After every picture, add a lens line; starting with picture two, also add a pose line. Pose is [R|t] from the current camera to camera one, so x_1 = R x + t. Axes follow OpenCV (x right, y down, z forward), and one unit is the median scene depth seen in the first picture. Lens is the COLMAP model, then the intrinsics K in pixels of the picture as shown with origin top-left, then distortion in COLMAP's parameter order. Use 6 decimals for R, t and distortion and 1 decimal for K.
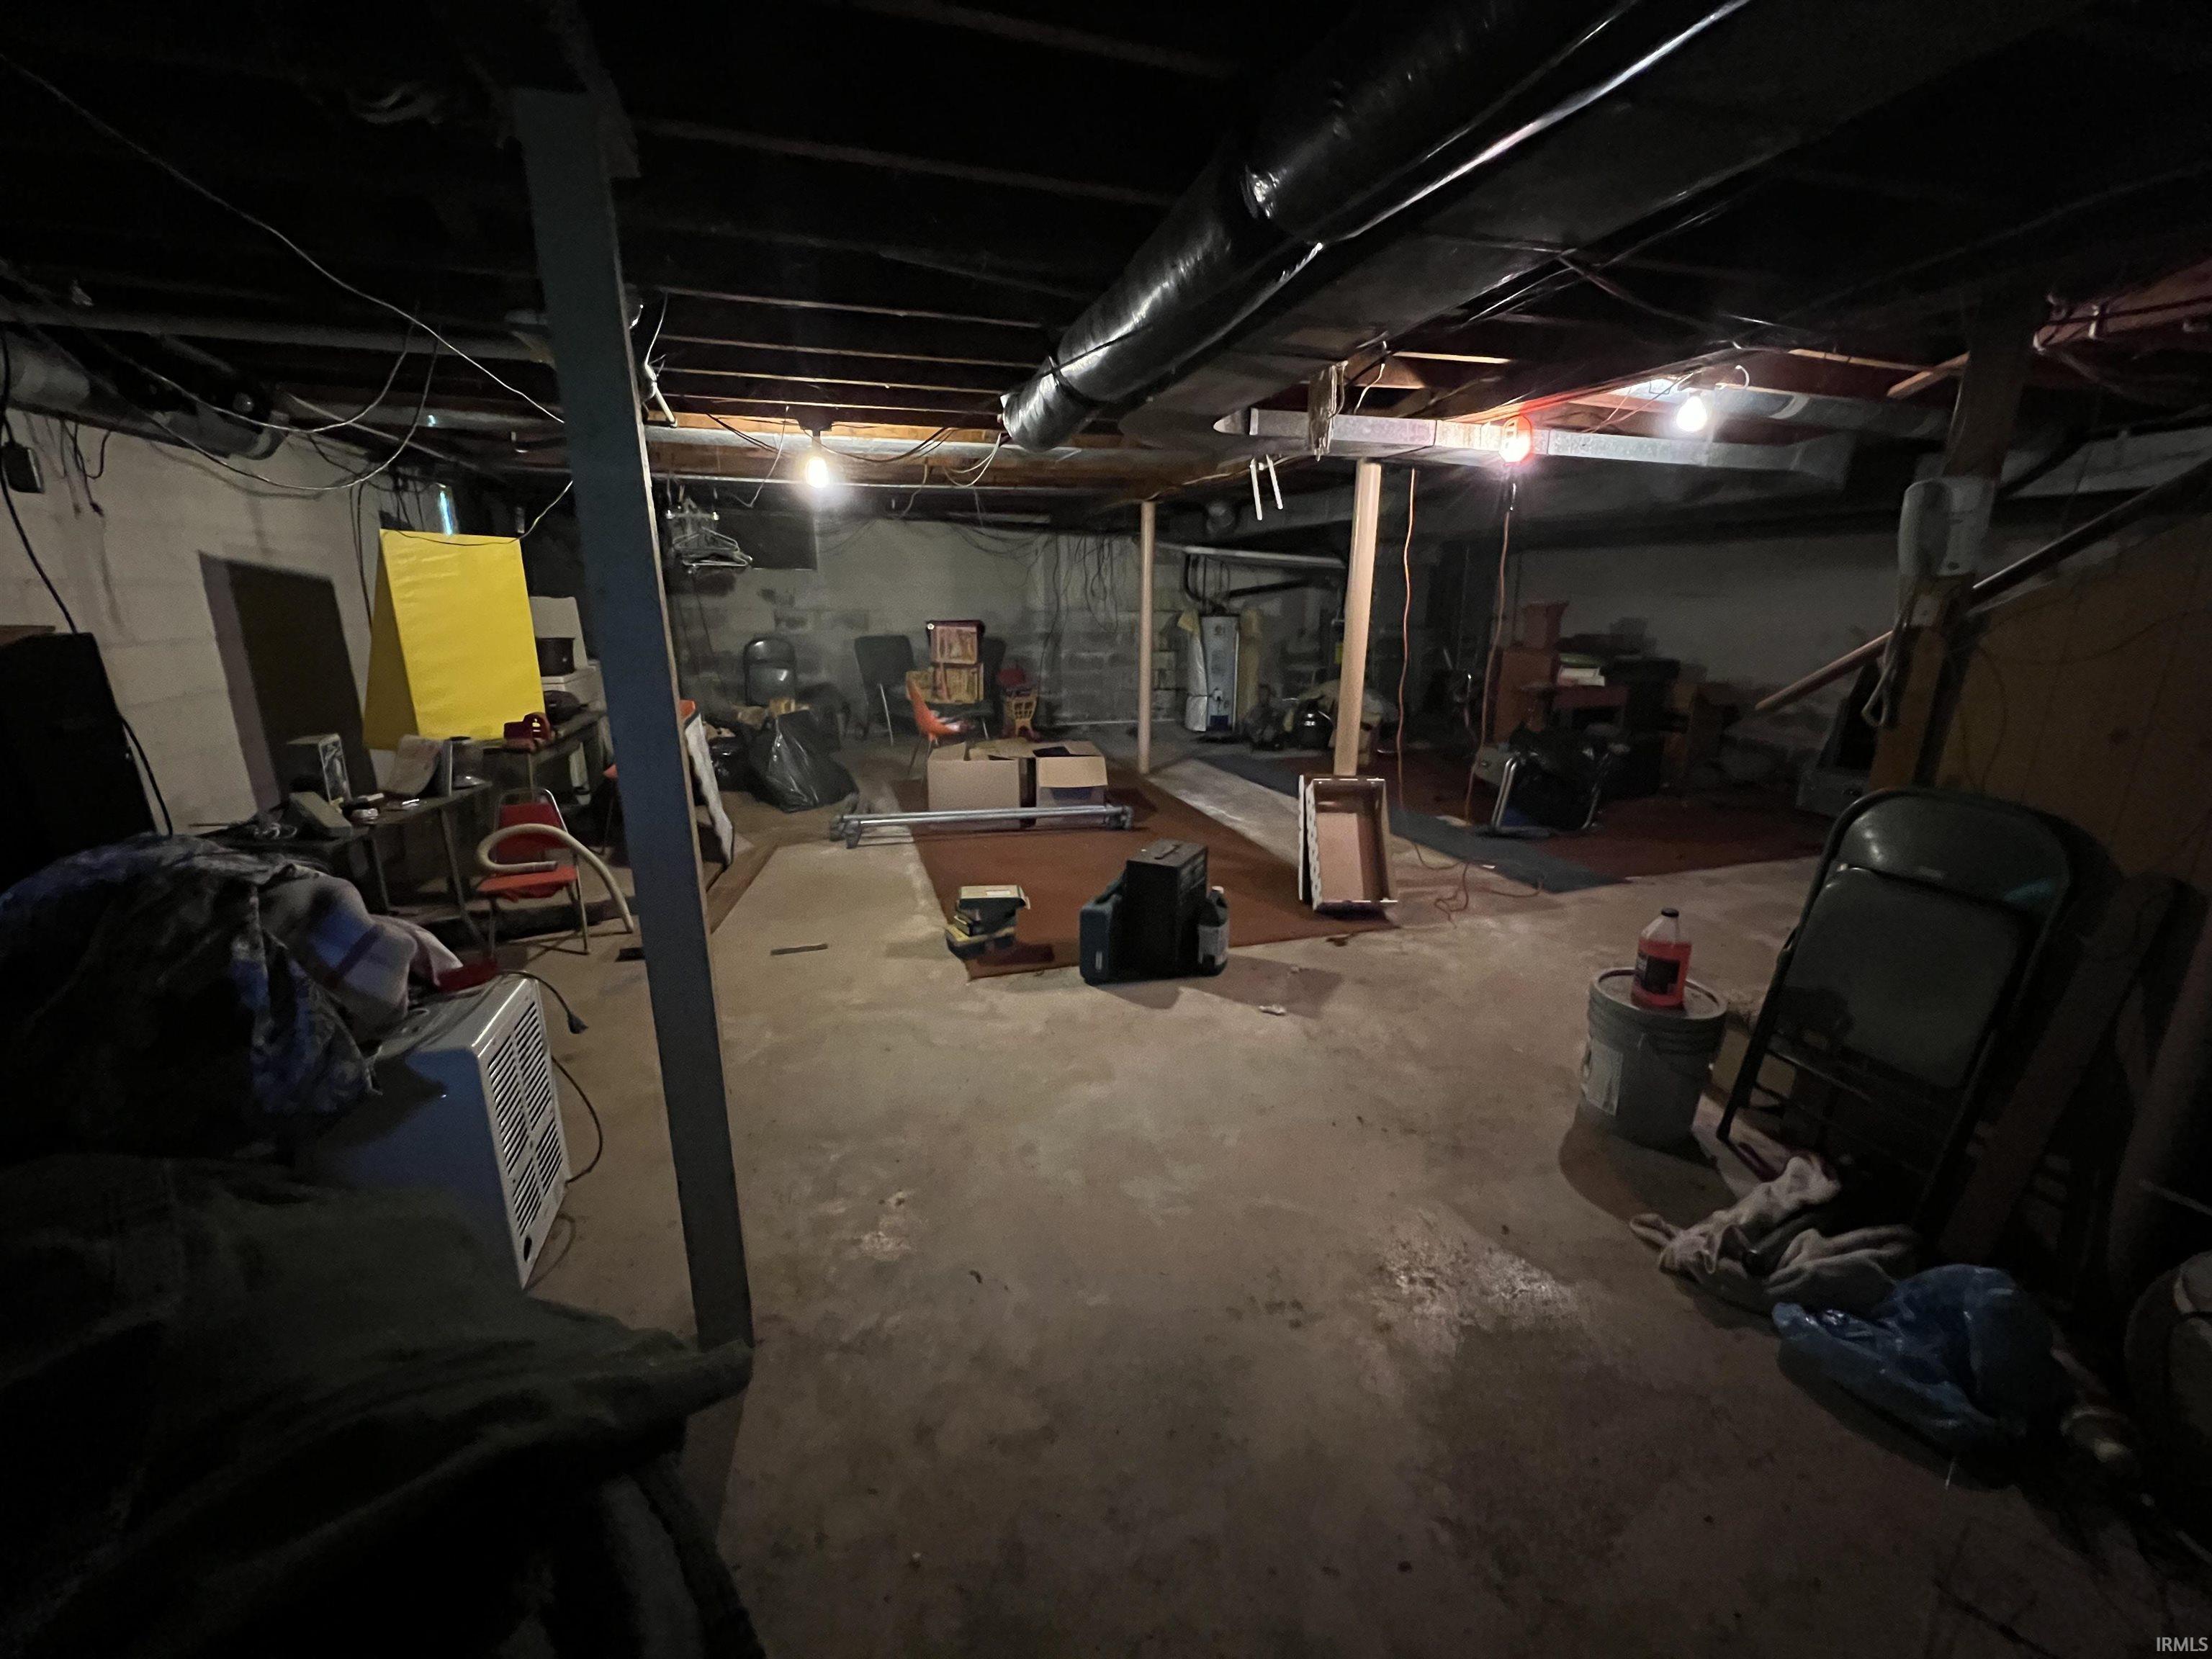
lens RADIAL K [[887.5, 0, 1092.3], [0, 887.5, 835.4], [0, 0, 1]] dist [-0.001860, -0.000057]
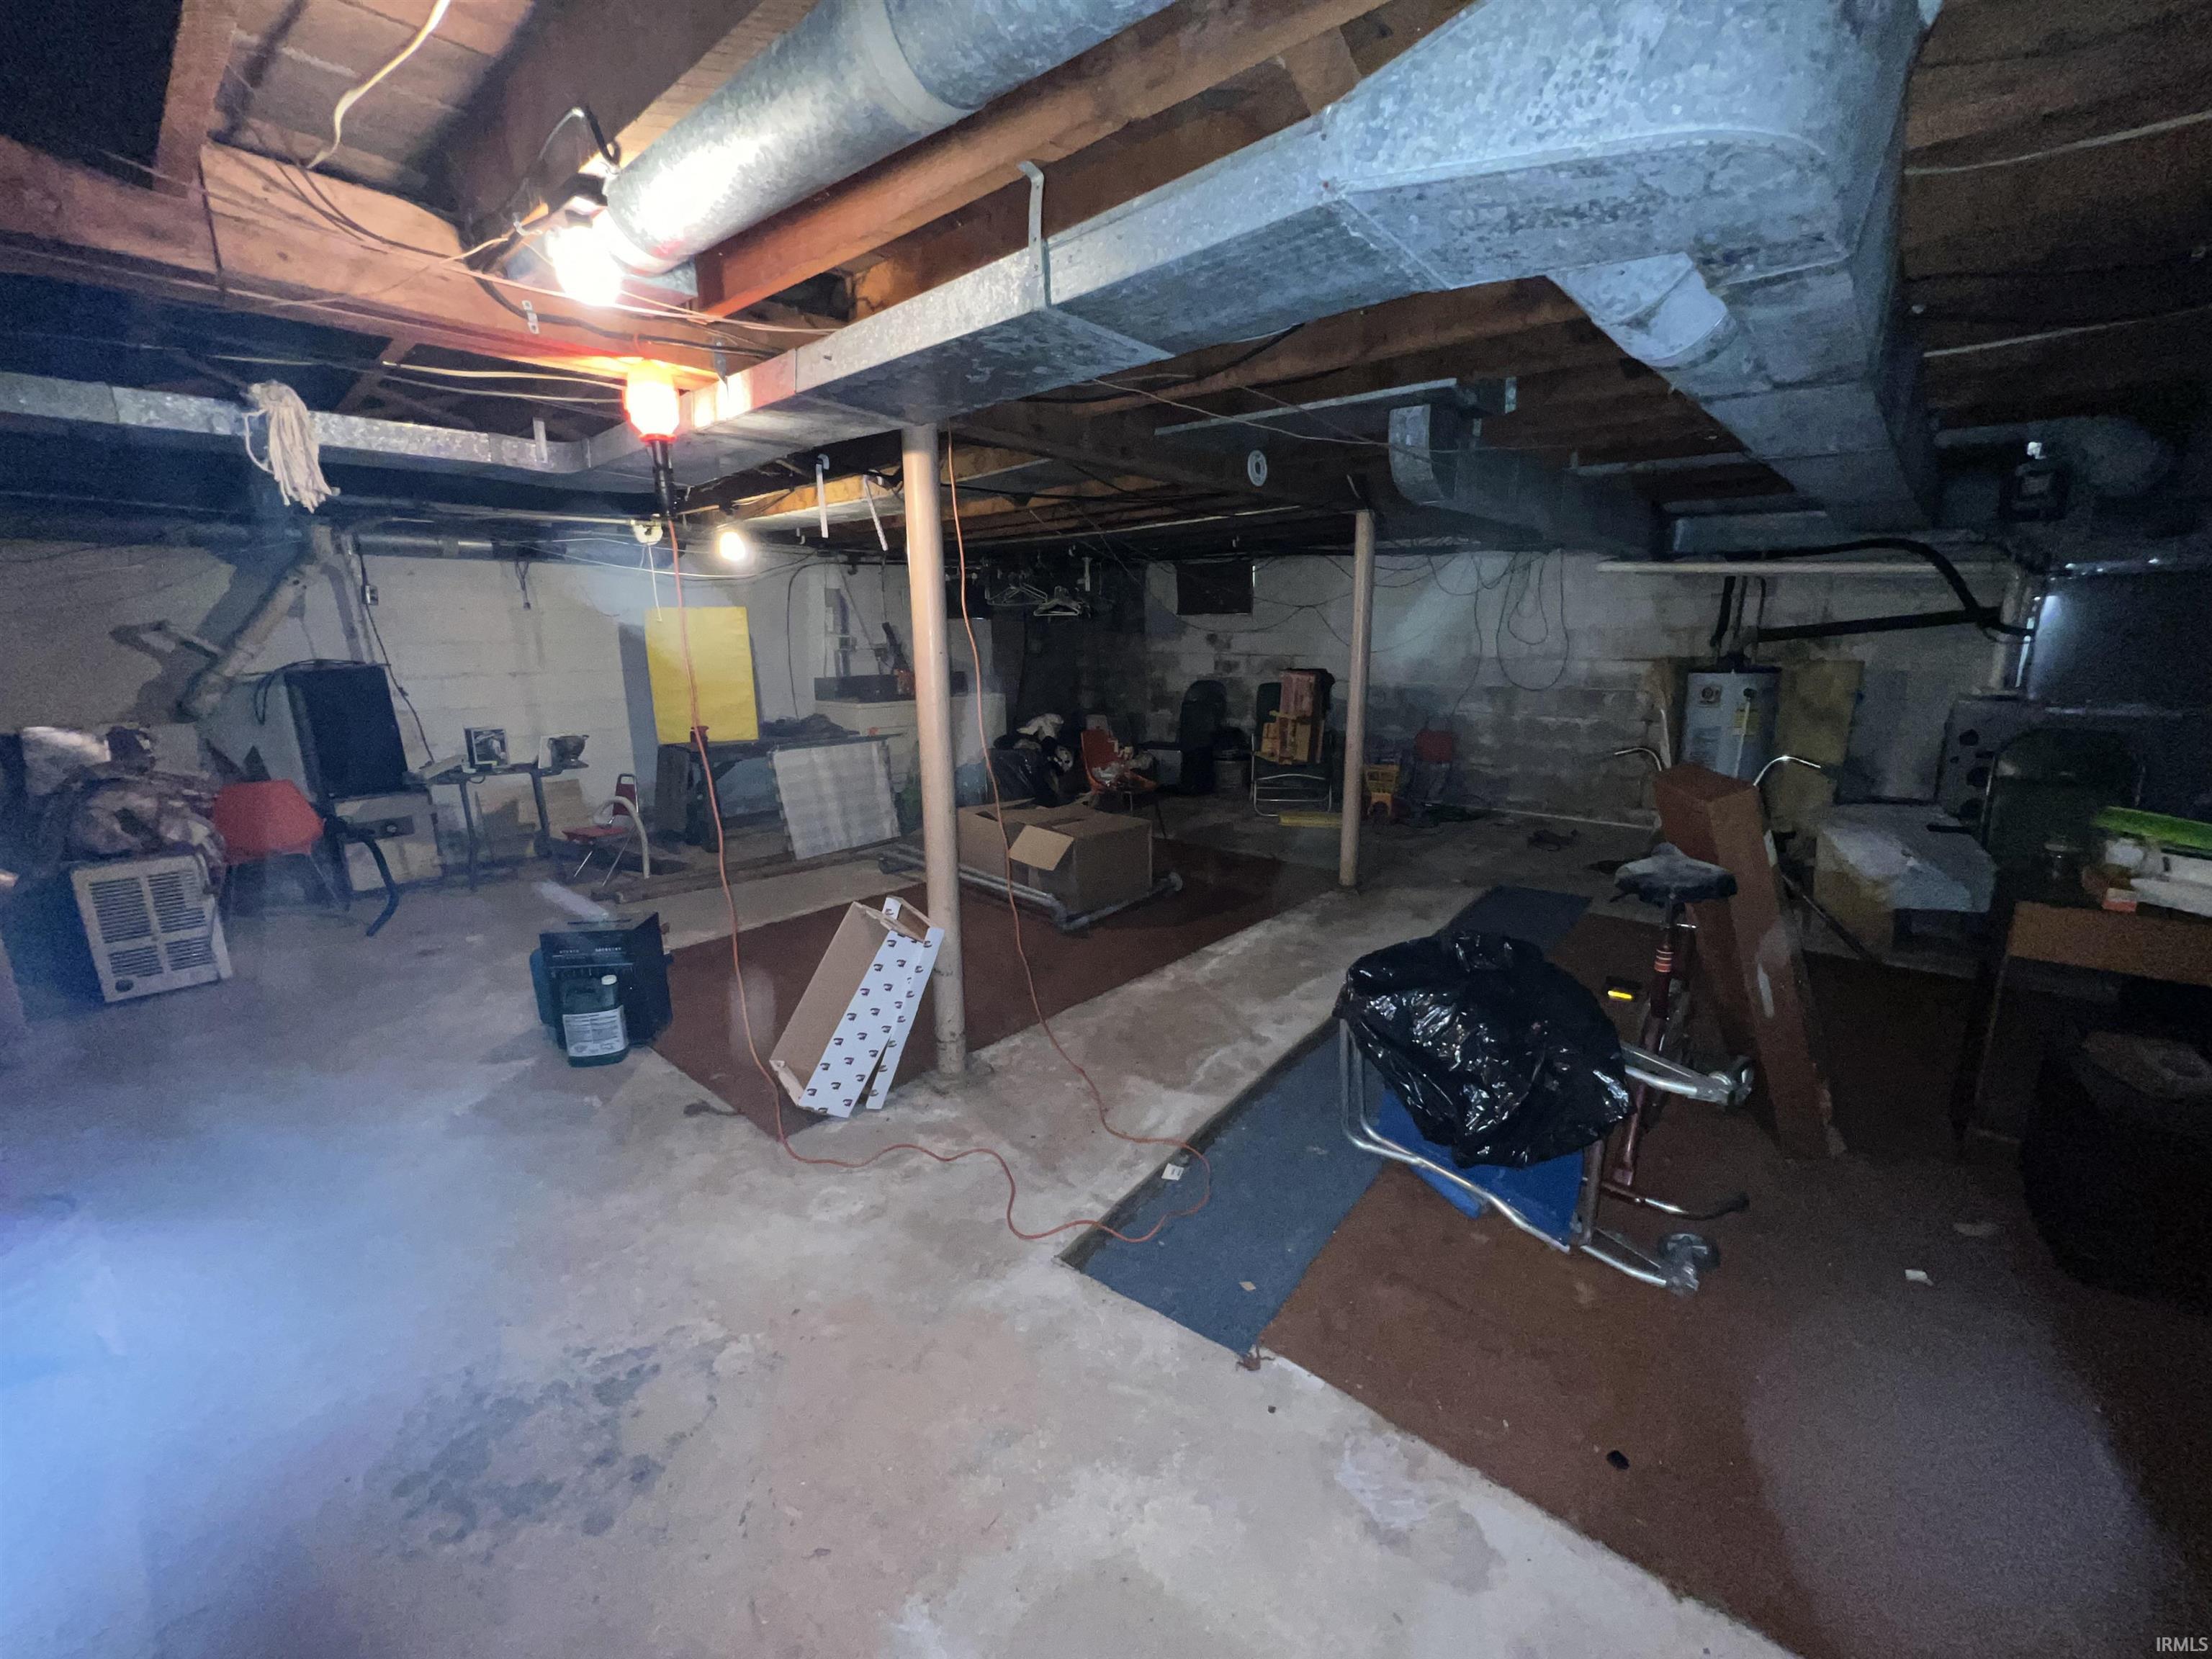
lens RADIAL K [[887.5, 0, 1092.3], [0, 887.5, 835.4], [0, 0, 1]] dist [-0.001860, -0.000057]
pose [[0.518173, 0.180351, -0.836044, 0.479354], [-0.213305, 0.973877, 0.077879, -0.107376], [0.828250, 0.137978, 0.543106, 0.385673]]
